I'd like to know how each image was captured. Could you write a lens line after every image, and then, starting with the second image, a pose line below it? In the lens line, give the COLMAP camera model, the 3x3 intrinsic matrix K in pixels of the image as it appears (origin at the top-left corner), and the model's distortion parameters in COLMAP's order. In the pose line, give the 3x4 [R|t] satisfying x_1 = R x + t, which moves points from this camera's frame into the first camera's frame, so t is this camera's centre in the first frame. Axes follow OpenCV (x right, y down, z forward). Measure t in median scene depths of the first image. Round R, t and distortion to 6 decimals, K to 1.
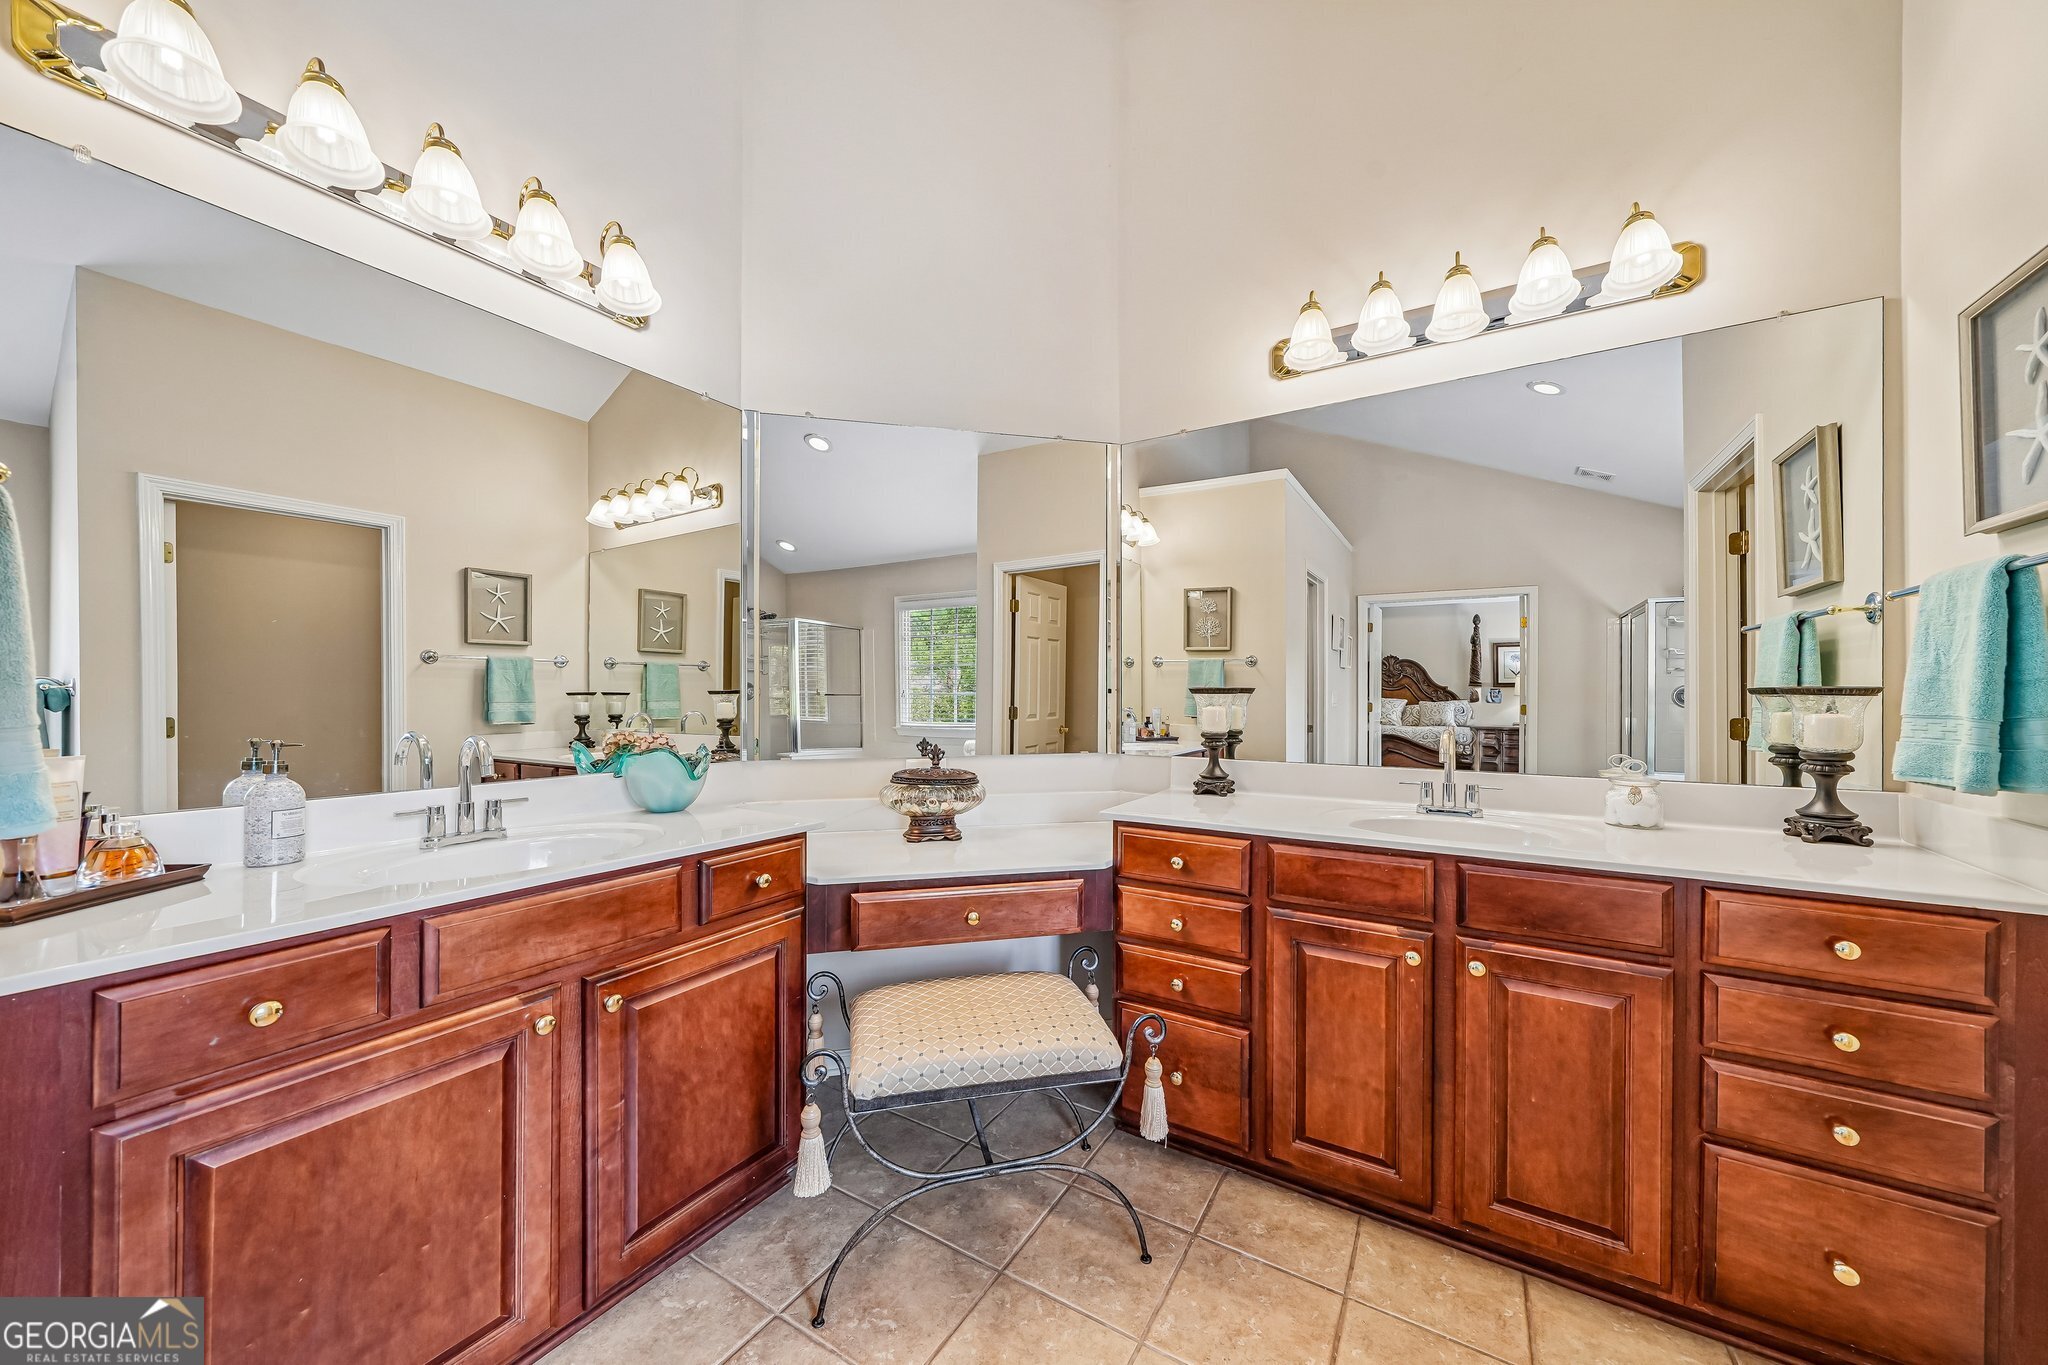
lens RADIAL K [[712.6, 0, 1038.6], [0, 712.6, 696.7], [0, 0, 1]] dist [0.006311, 0.000227]
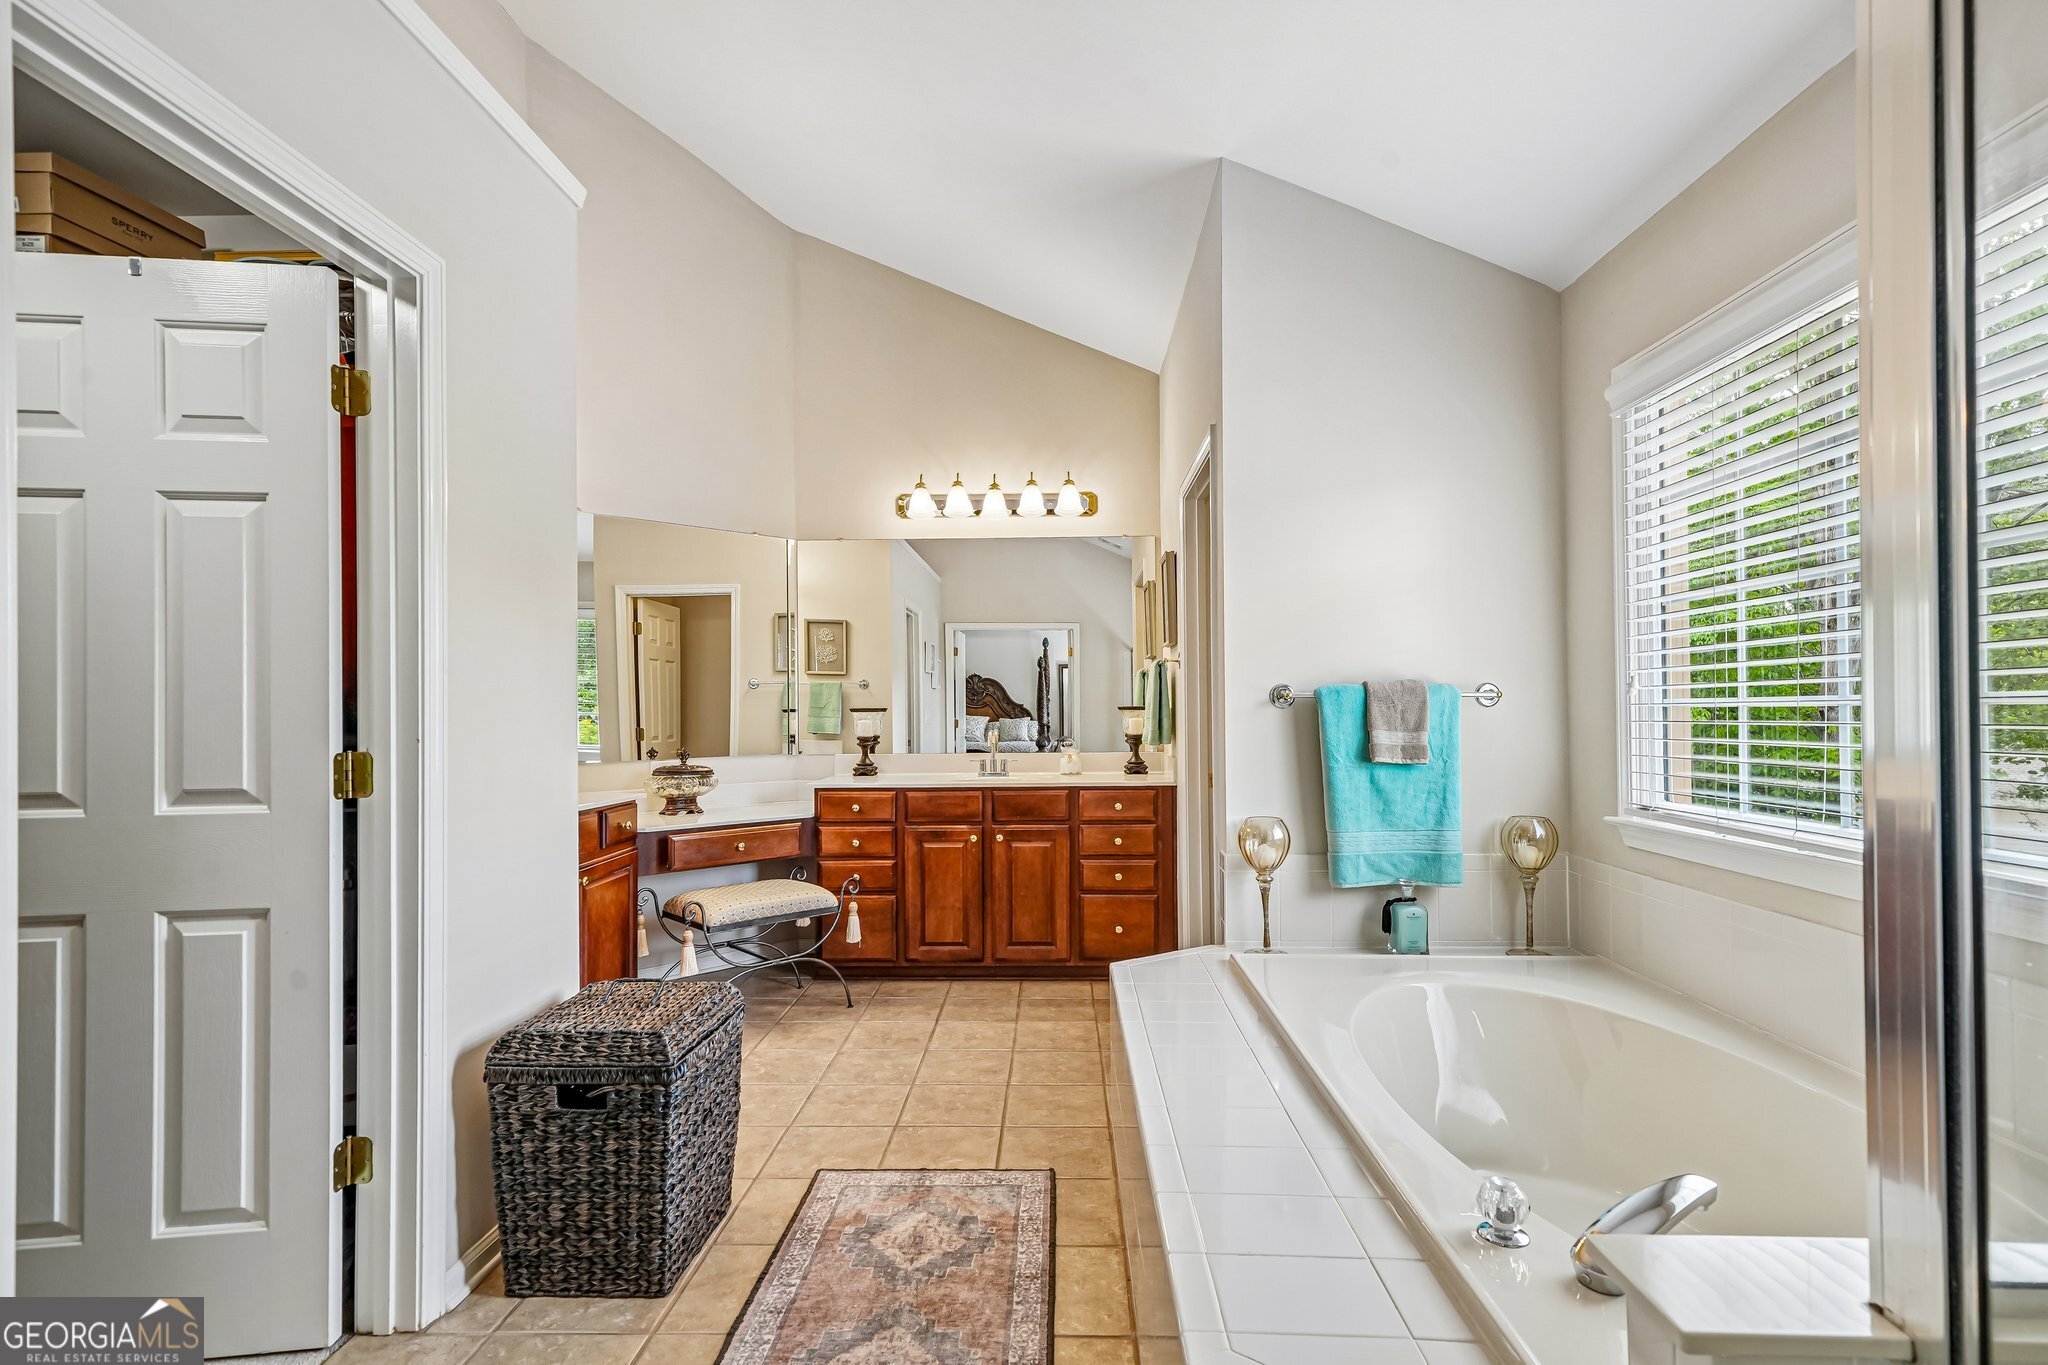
lens RADIAL K [[943.0, 0, 1031.6], [0, 943.0, 701.4], [0, 0, 1]] dist [0.001944, 0.000020]
pose [[0.871560, -0.004432, 0.490270, -0.581015], [0.012815, 0.999823, -0.013742, 0.007107], [-0.490122, 0.018259, 0.871462, -1.278998]]
